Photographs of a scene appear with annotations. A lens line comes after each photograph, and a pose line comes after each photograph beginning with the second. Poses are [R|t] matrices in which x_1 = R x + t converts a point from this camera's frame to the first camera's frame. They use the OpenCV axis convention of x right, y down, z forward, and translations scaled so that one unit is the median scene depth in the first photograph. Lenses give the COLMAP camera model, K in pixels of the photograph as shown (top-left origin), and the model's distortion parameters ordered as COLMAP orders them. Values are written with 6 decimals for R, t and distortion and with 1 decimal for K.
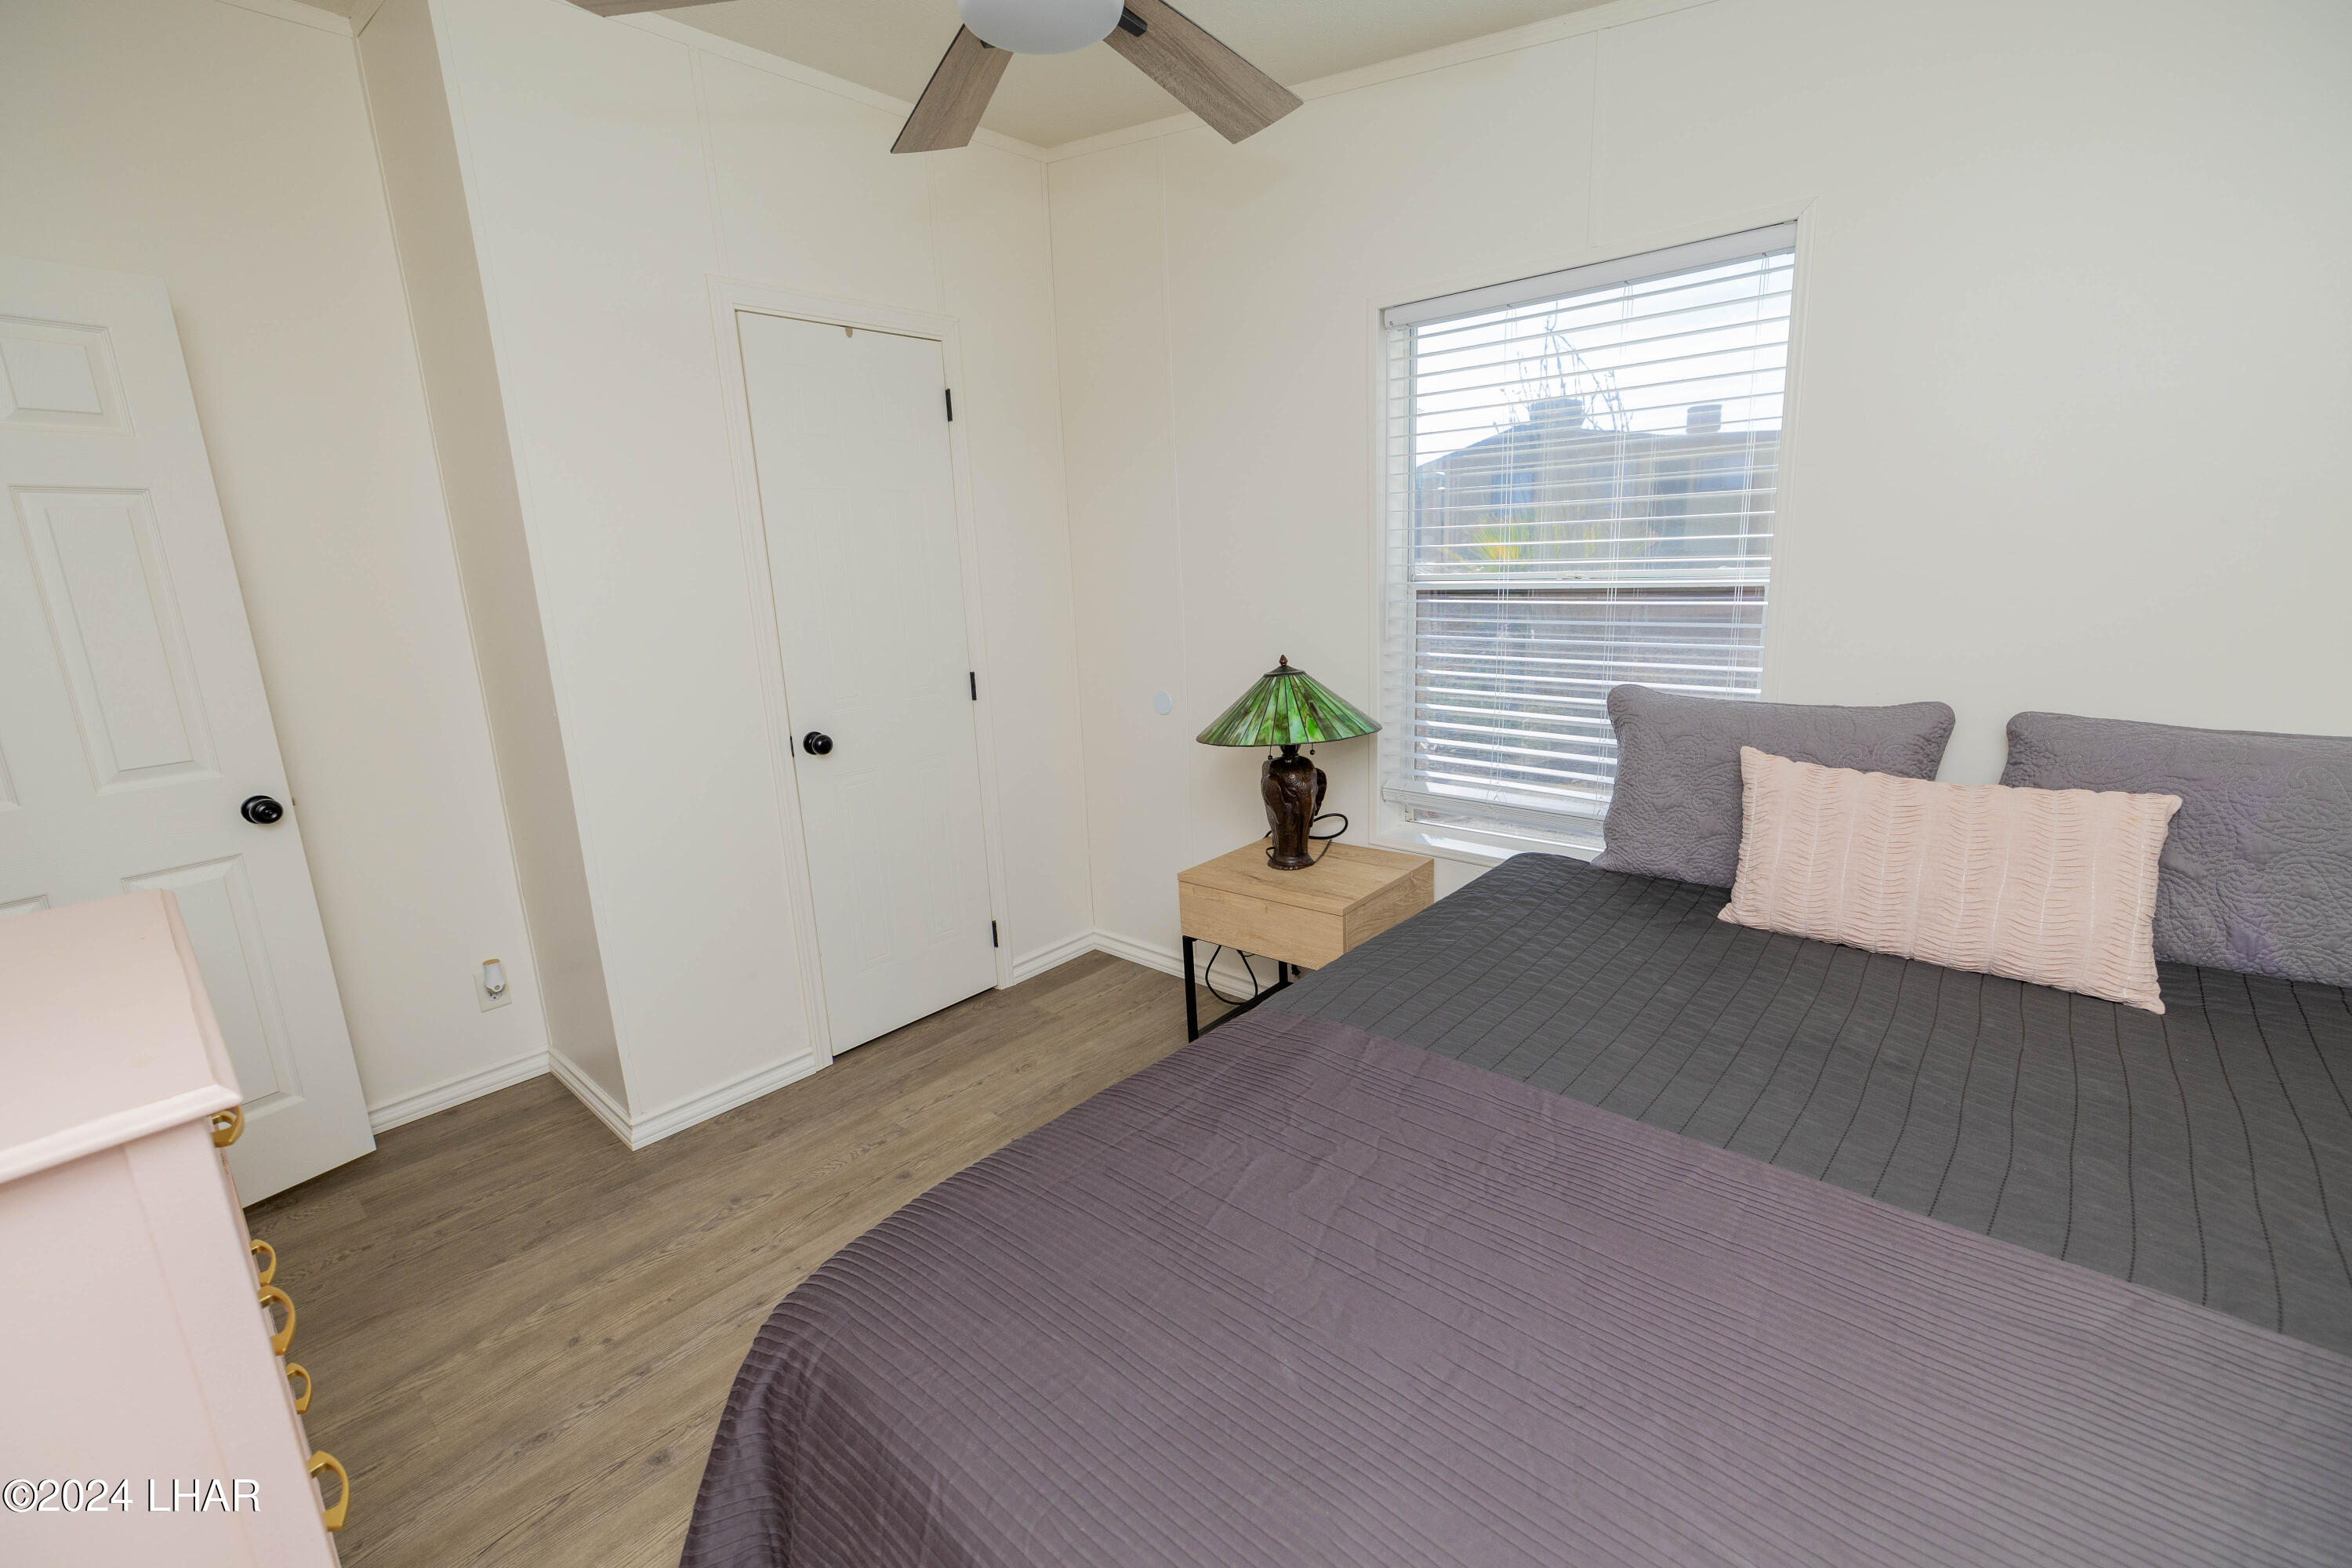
lens RADIAL K [[981.3, 0, 1173.9], [0, 981.3, 784.3], [0, 0, 1]] dist [-0.001426, 0.000820]
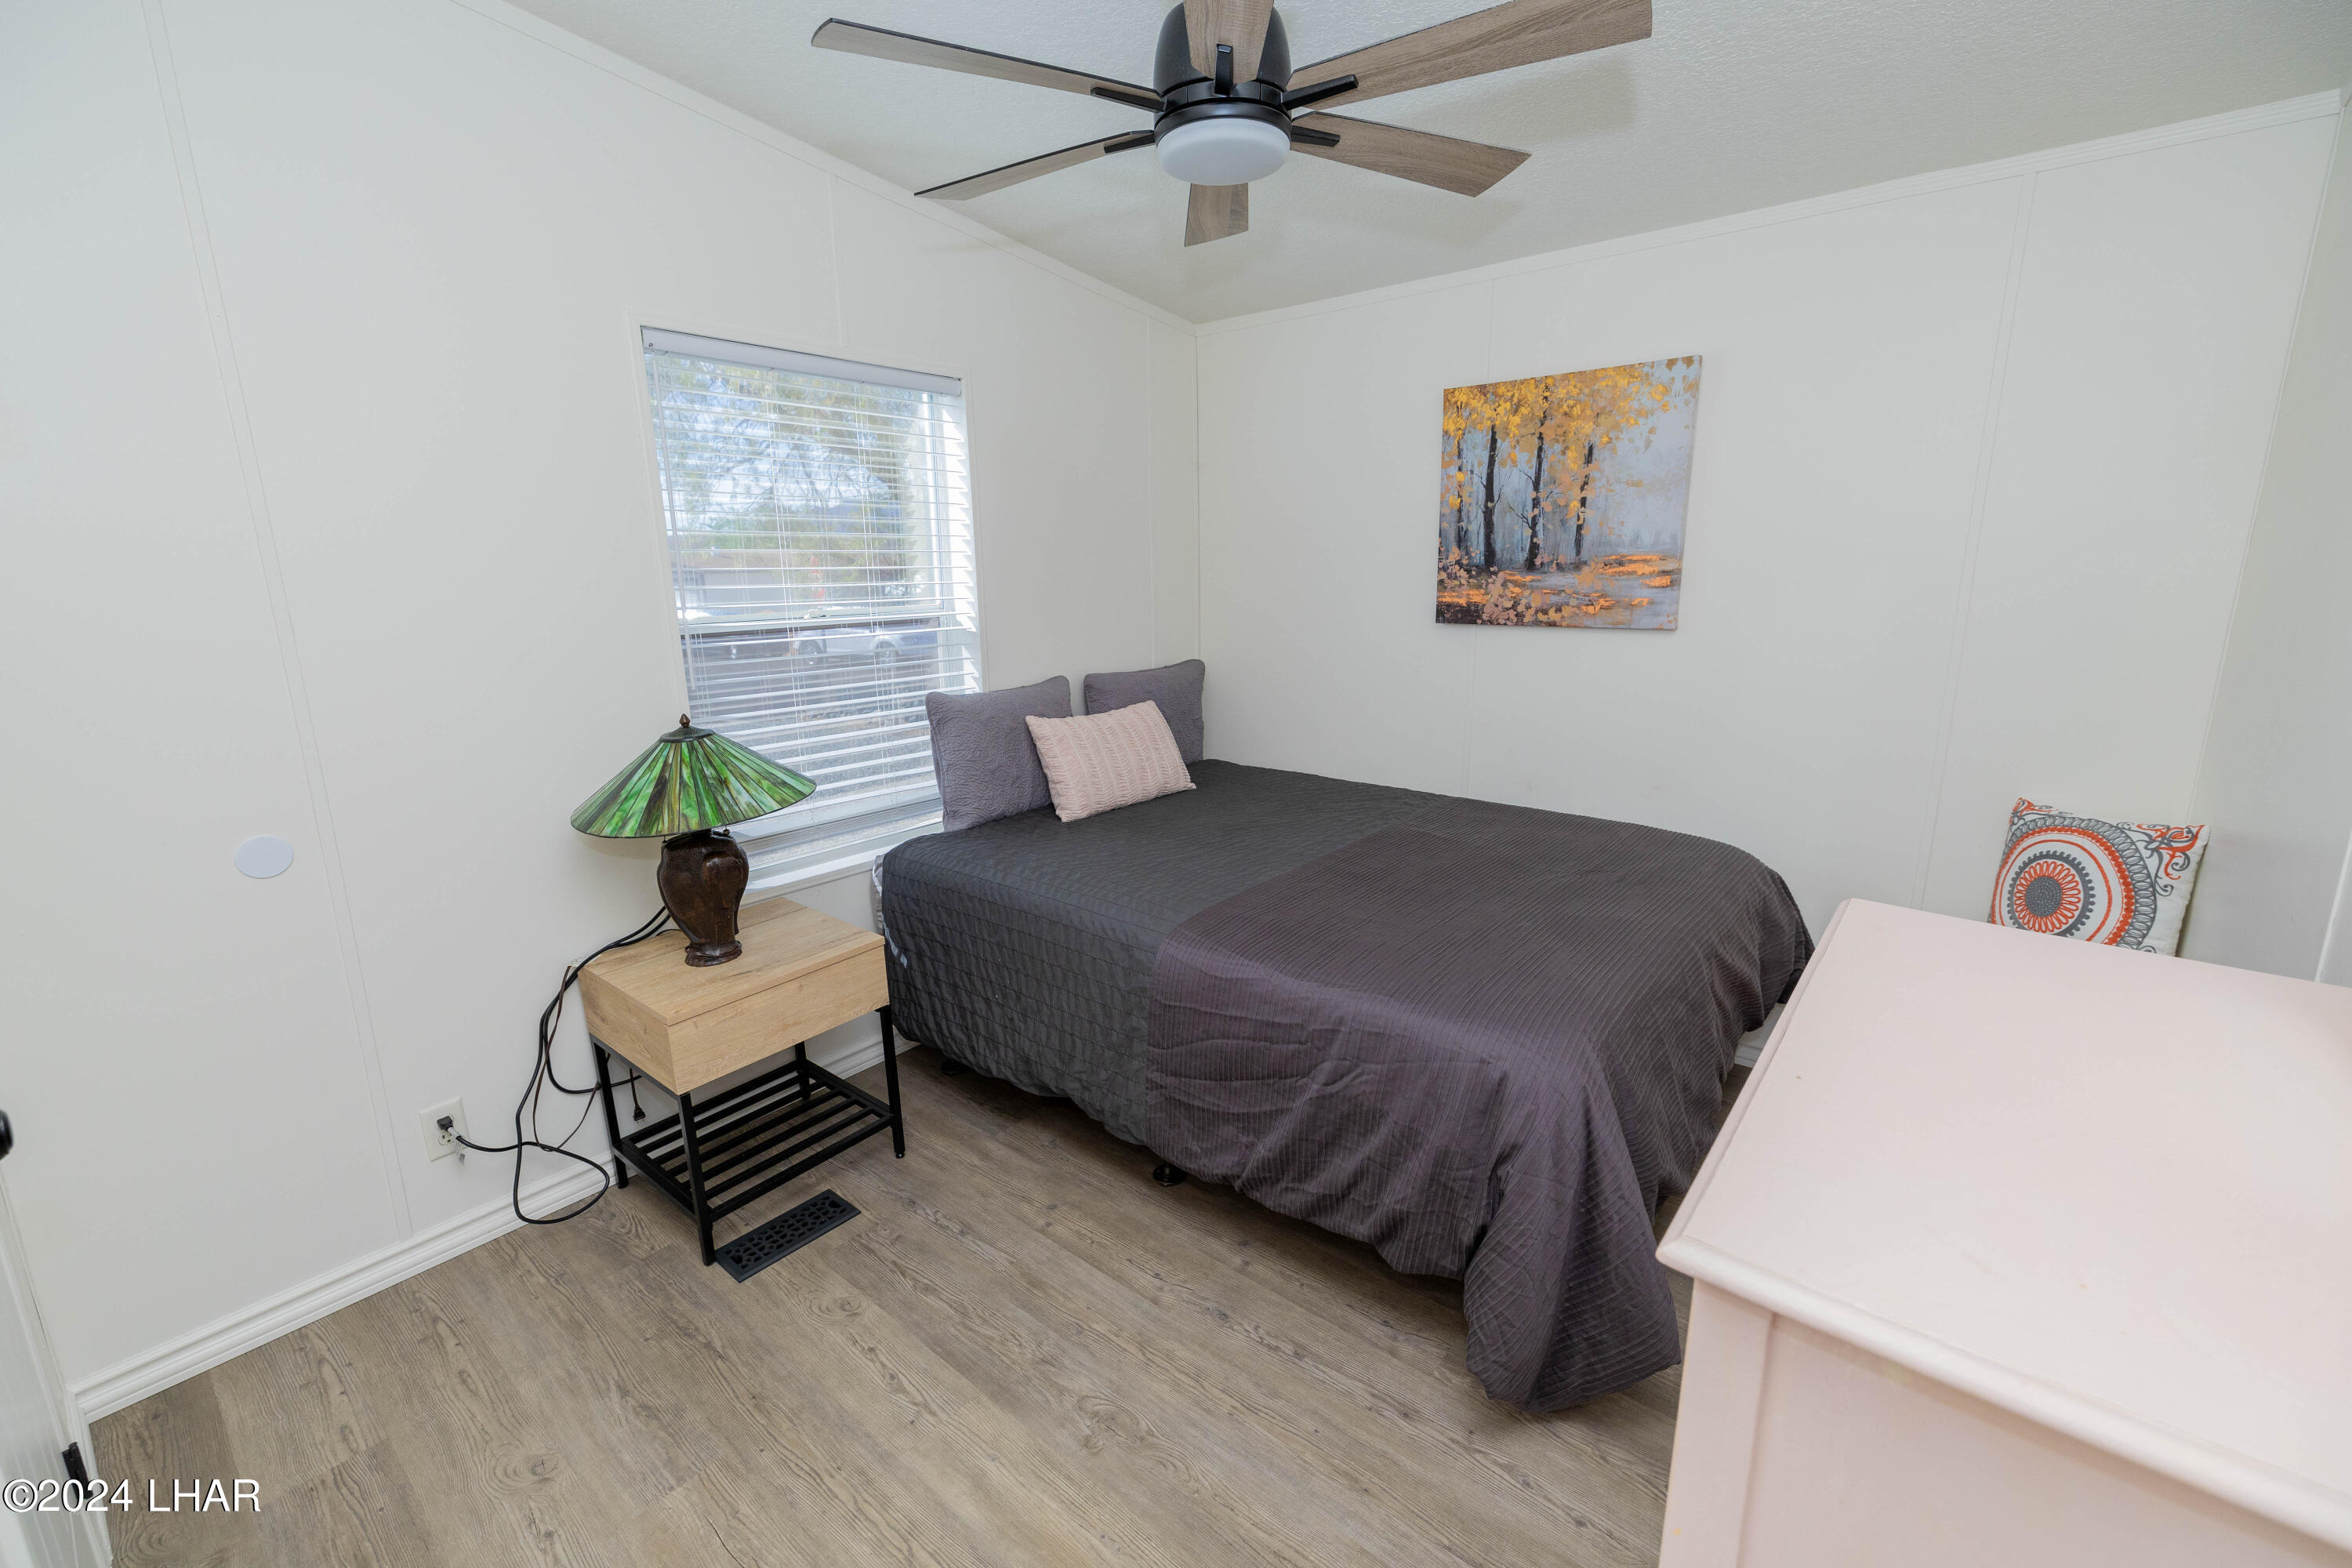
lens RADIAL K [[981.3, 0, 1177.0], [0, 981.3, 785.5], [0, 0, 1]] dist [-0.001426, 0.000820]
pose [[-0.040492, -0.188333, 0.981270, -0.833447], [0.238237, 0.951932, 0.192533, -0.151062], [-0.970363, 0.241571, 0.006322, 0.671200]]
